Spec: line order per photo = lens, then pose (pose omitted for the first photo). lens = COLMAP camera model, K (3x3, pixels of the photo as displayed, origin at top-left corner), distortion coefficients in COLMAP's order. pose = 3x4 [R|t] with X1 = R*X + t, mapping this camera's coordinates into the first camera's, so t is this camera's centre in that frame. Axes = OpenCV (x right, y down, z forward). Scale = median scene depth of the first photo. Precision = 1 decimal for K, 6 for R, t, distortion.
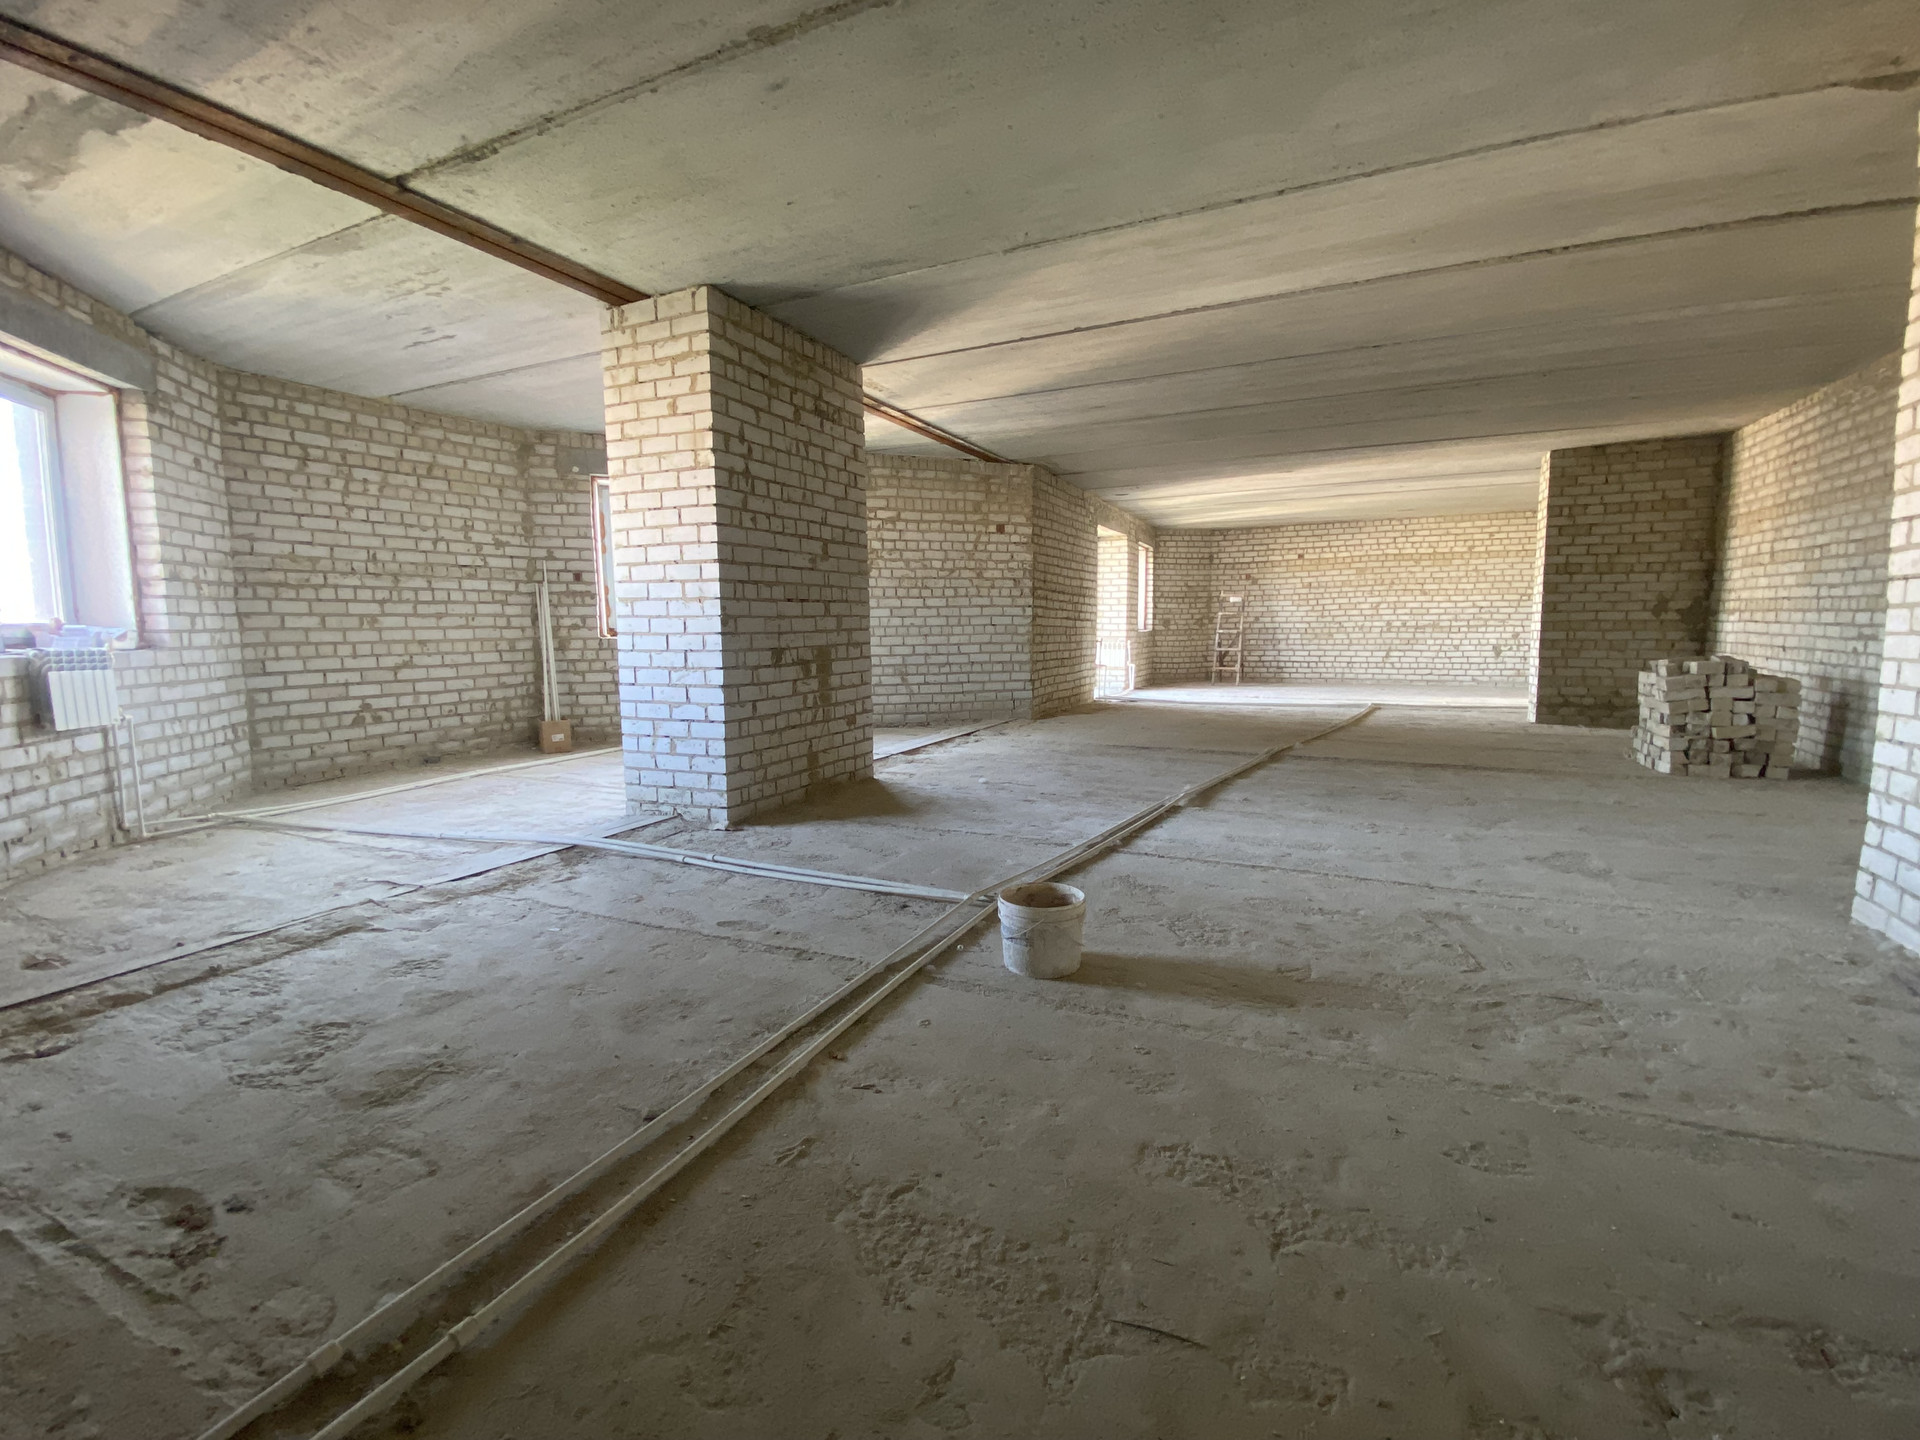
lens RADIAL K [[875.4, 0, 959.6], [0, 875.4, 727.6], [0, 0, 1]] dist [0.005069, -0.004753]
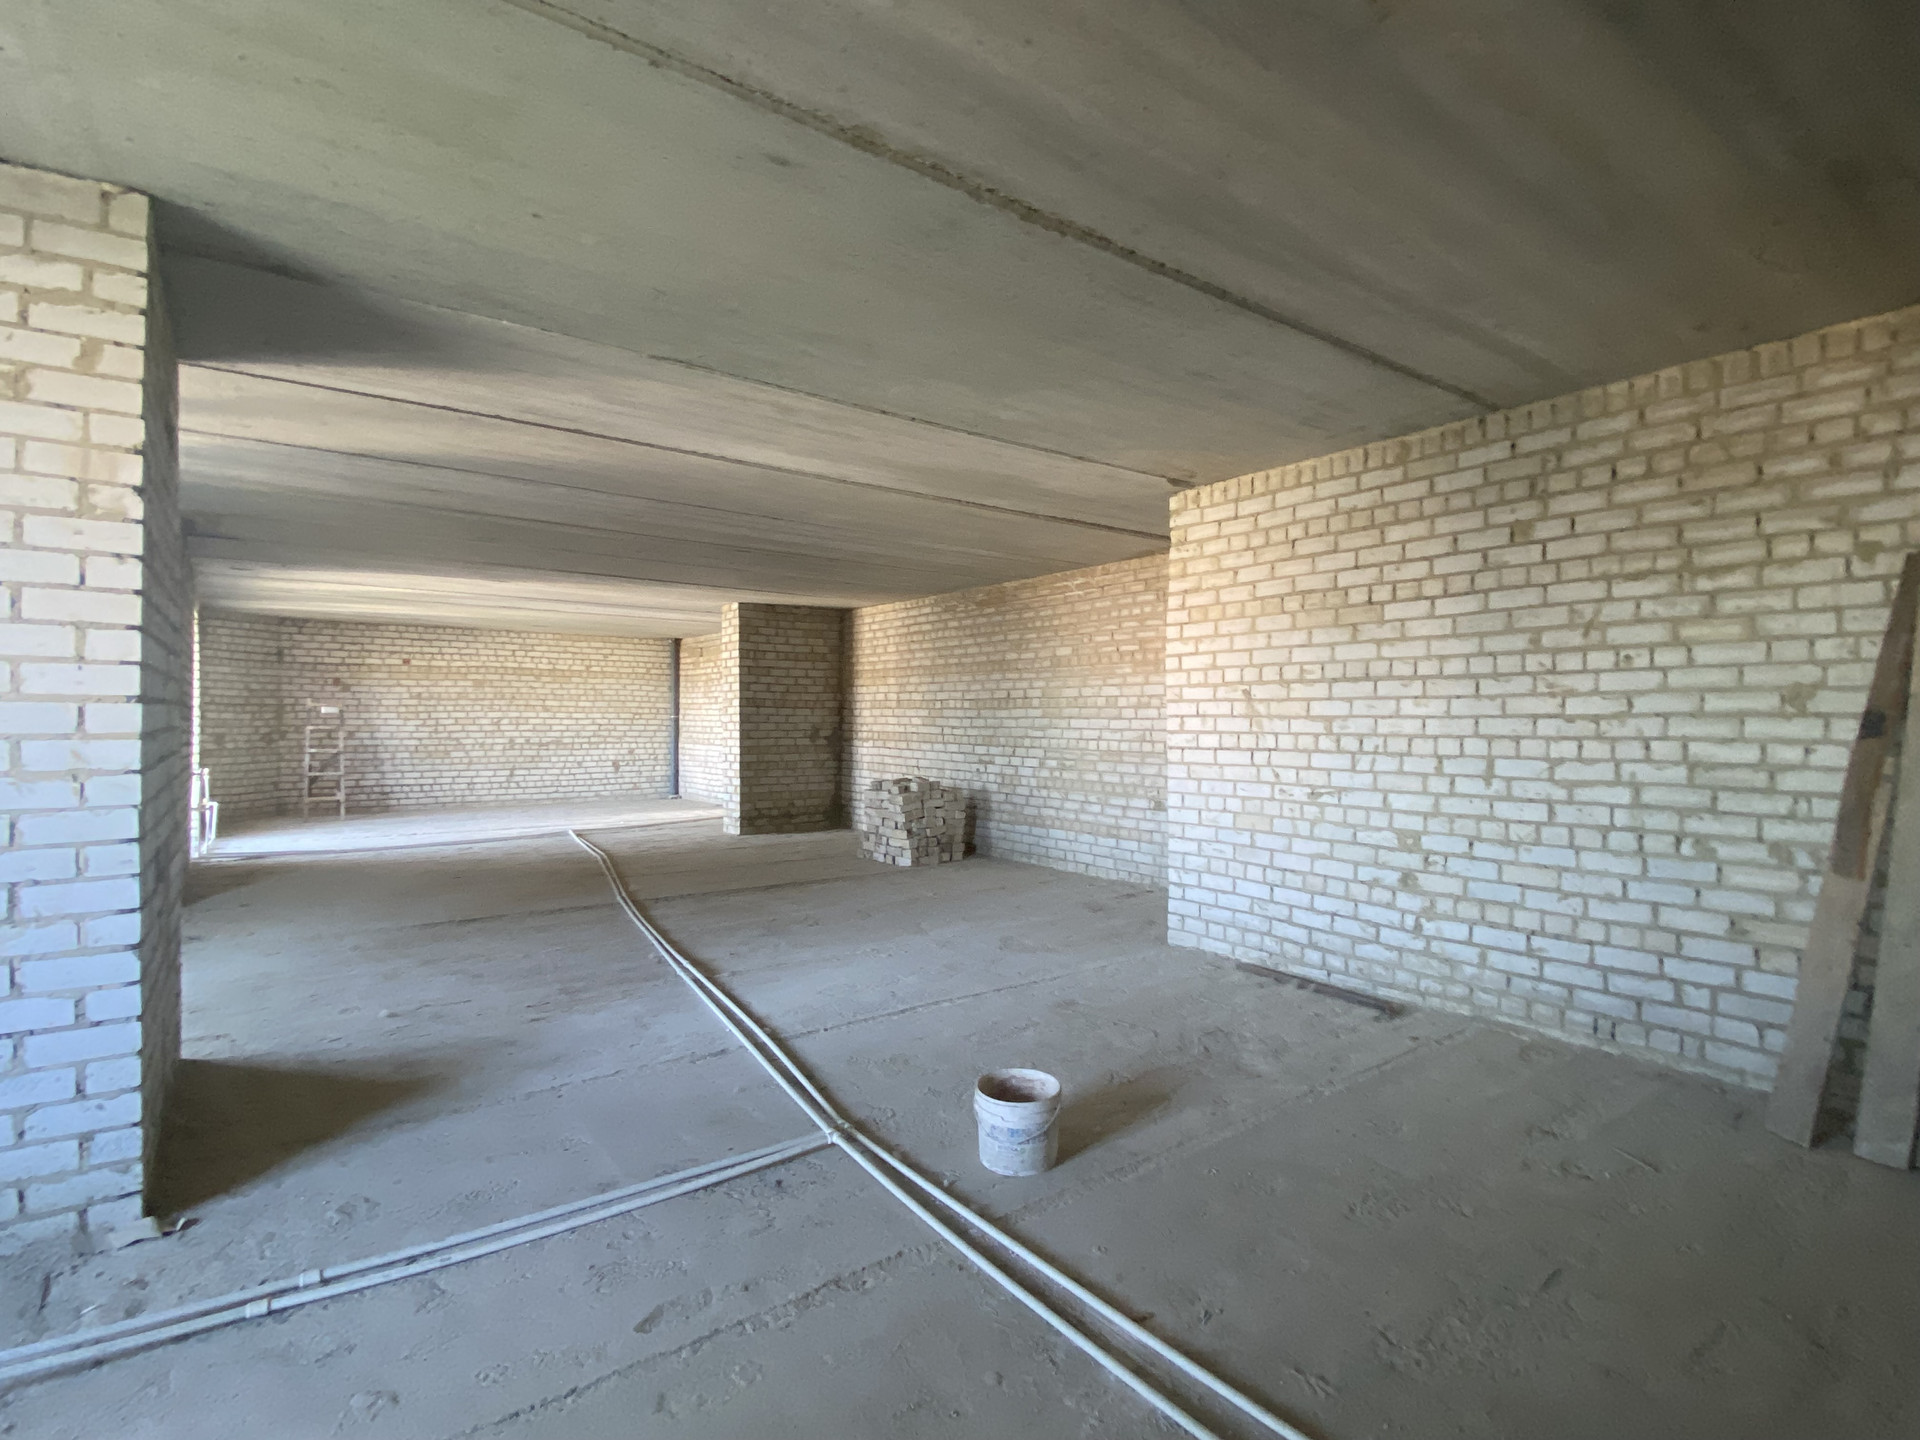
lens RADIAL K [[924.2, 0, 980.4], [0, 924.2, 717.7], [0, 0, 1]] dist [0.034817, -0.028175]
pose [[0.454580, 0.012561, 0.890617, -0.363694], [0.096047, 0.993379, -0.063033, -0.066641], [-0.885512, 0.114195, 0.450363, 0.215036]]
